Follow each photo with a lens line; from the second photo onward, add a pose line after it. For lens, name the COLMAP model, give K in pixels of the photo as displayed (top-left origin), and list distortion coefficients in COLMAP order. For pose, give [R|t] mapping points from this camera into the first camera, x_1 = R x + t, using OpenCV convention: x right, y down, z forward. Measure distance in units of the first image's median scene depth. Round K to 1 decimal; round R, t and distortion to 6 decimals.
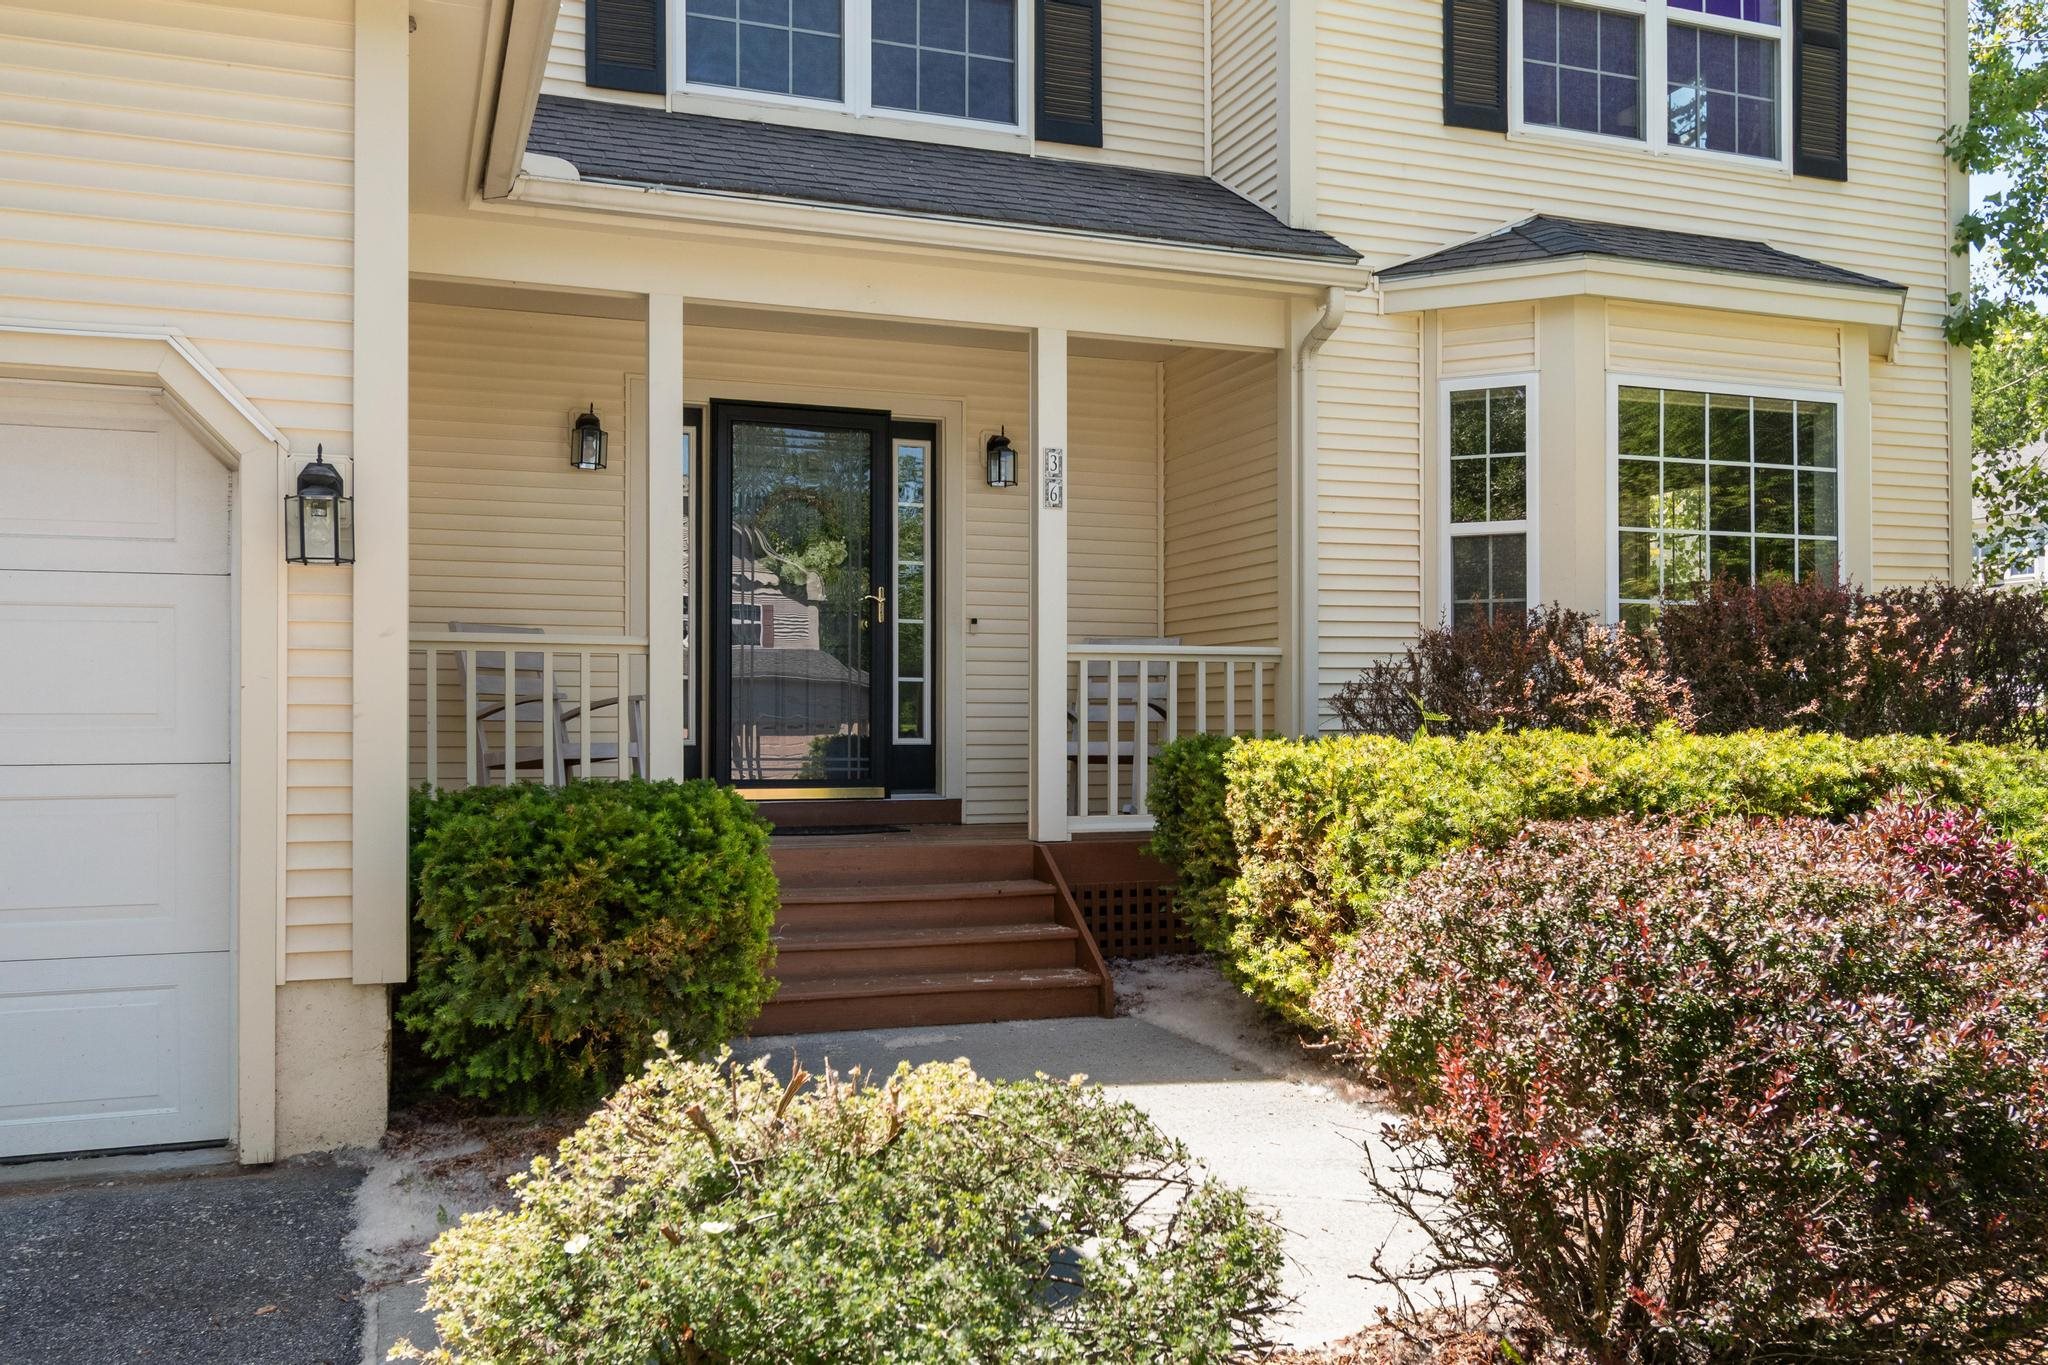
lens RADIAL K [[1694.6, 0, 1024.1], [0, 1694.6, 706.1], [0, 0, 1]] dist [0.003326, -0.002682]
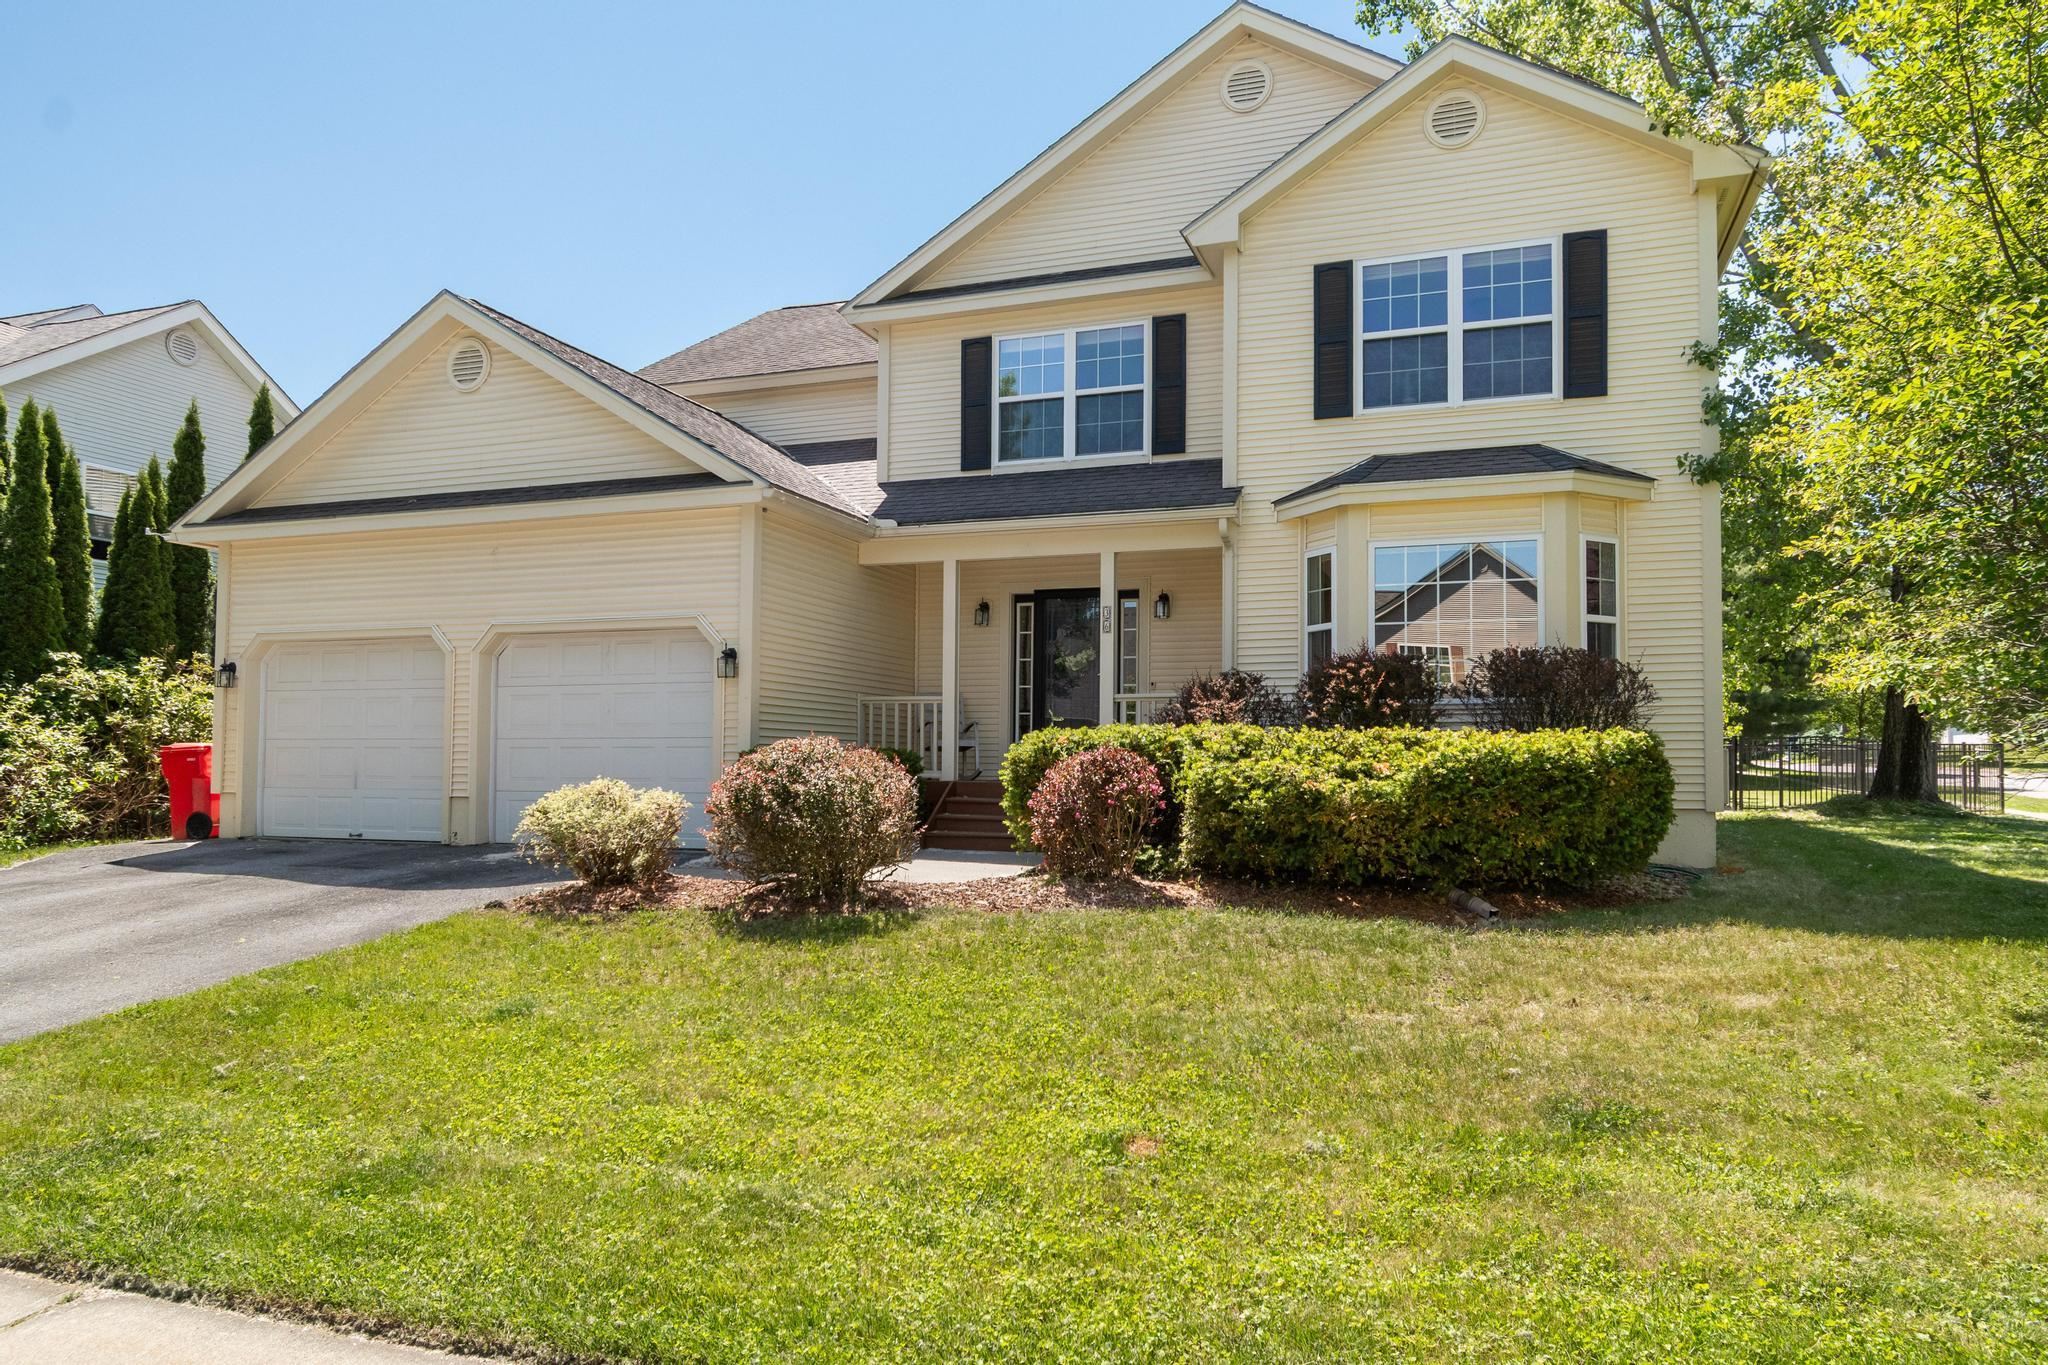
lens RADIAL K [[1247.5, 0, 1034.2], [0, 1247.5, 727.9], [0, 0, 1]] dist [0.000200, -0.001010]
pose [[0.773367, -0.012269, -0.633840, 0.970756], [0.001268, 0.999841, -0.017806, 0.036625], [0.633957, 0.012967, 0.773260, -0.322751]]
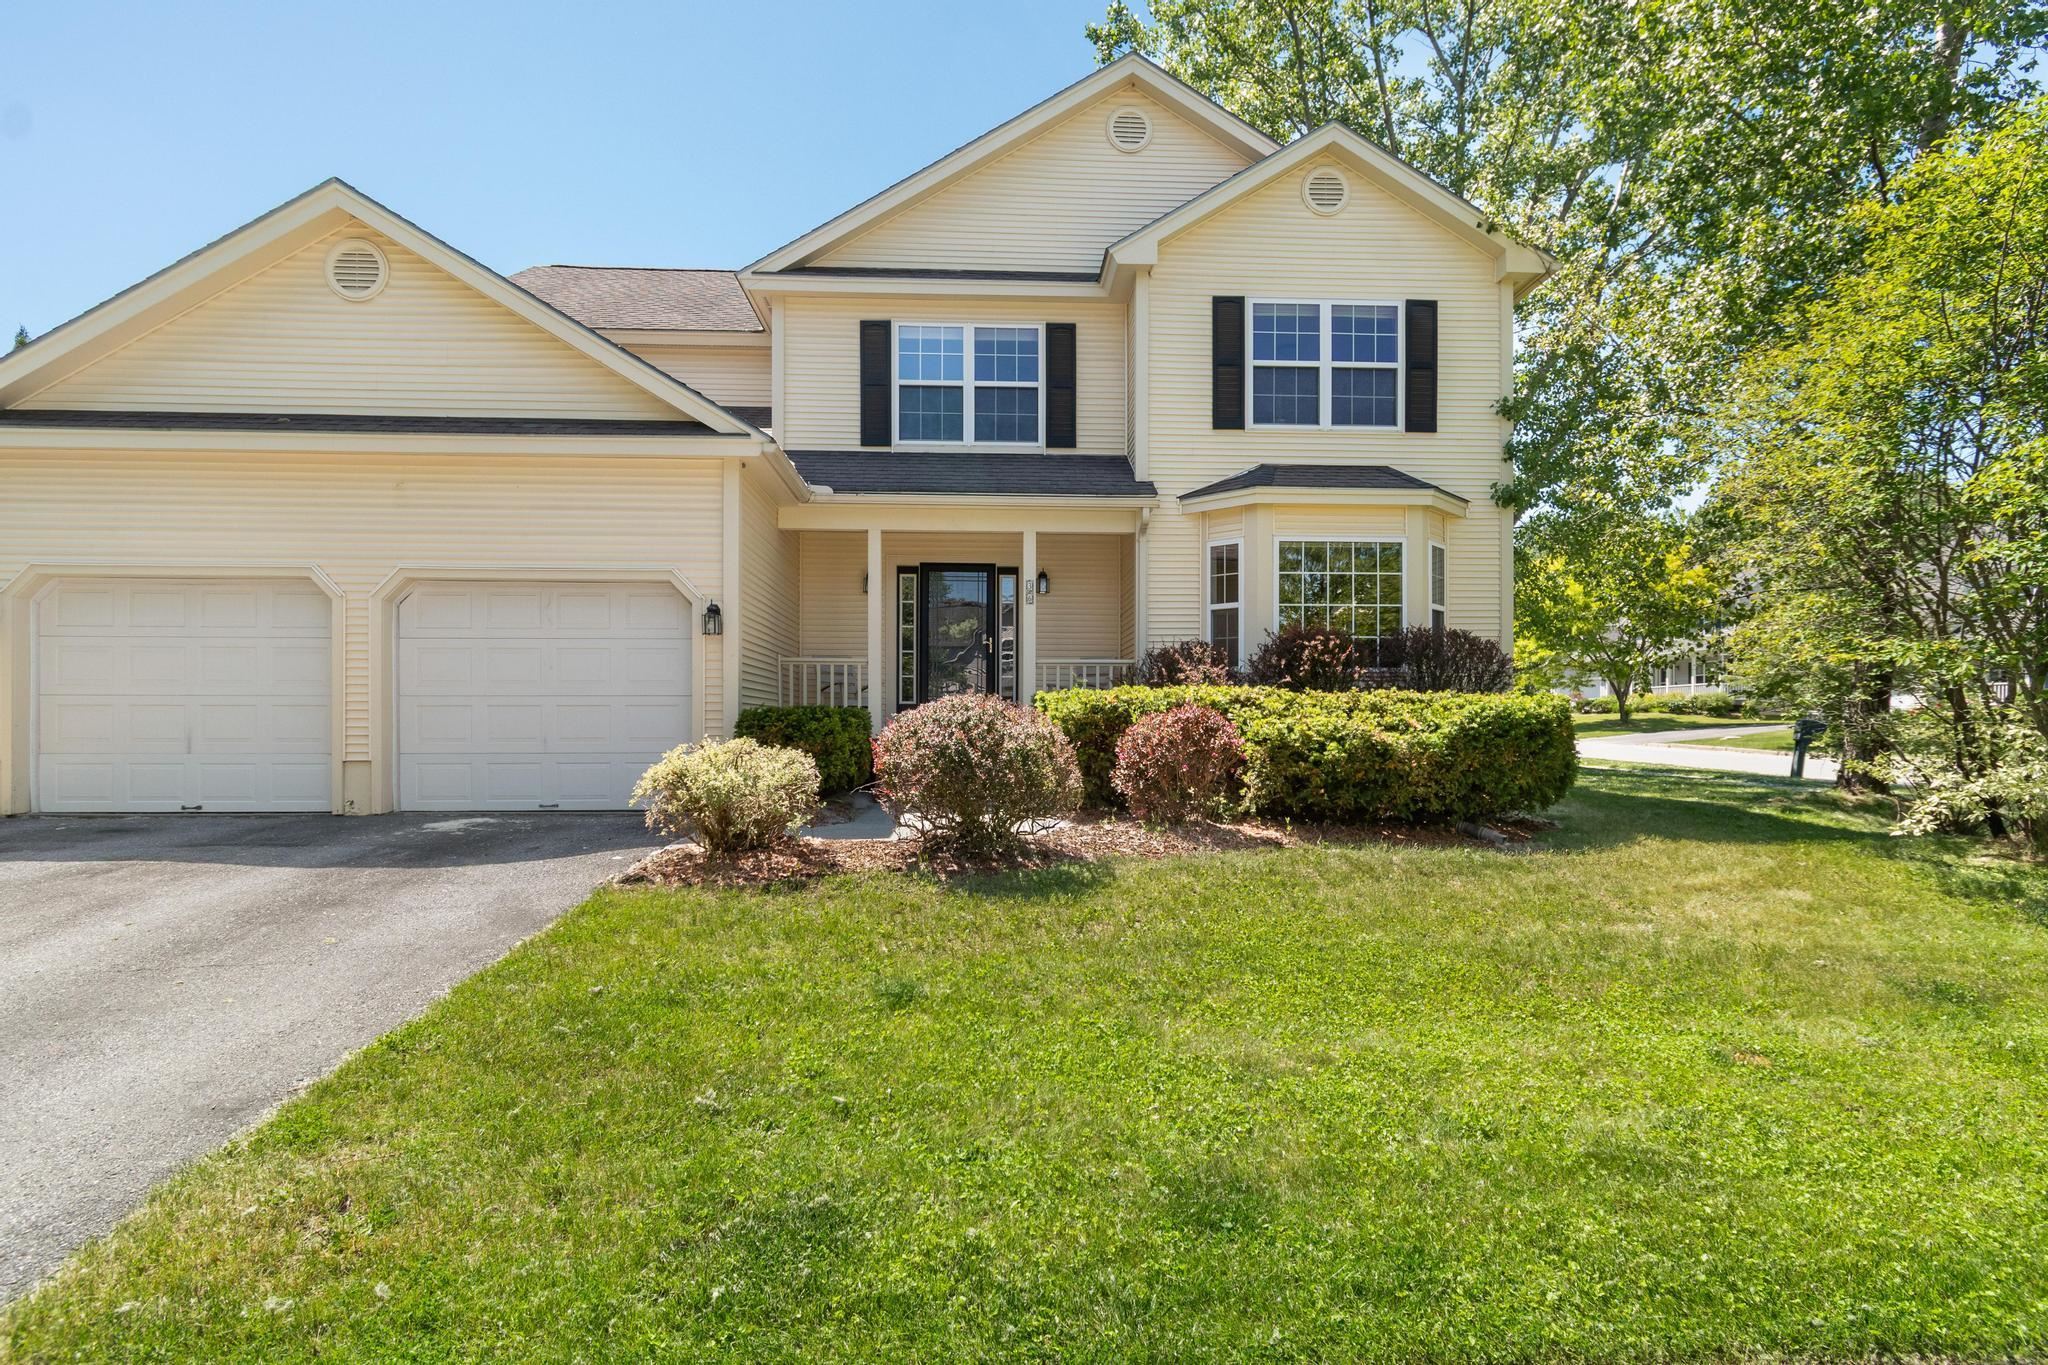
lens RADIAL K [[1057.1, 0, 1017.1], [0, 1057.1, 727.0], [0, 0, 1]] dist [0.003040, 0.000175]
pose [[0.953364, 0.002942, -0.301808, 0.460933], [0.001010, 0.999916, 0.012936, 0.041632], [0.301821, -0.012637, 0.953281, -0.472651]]
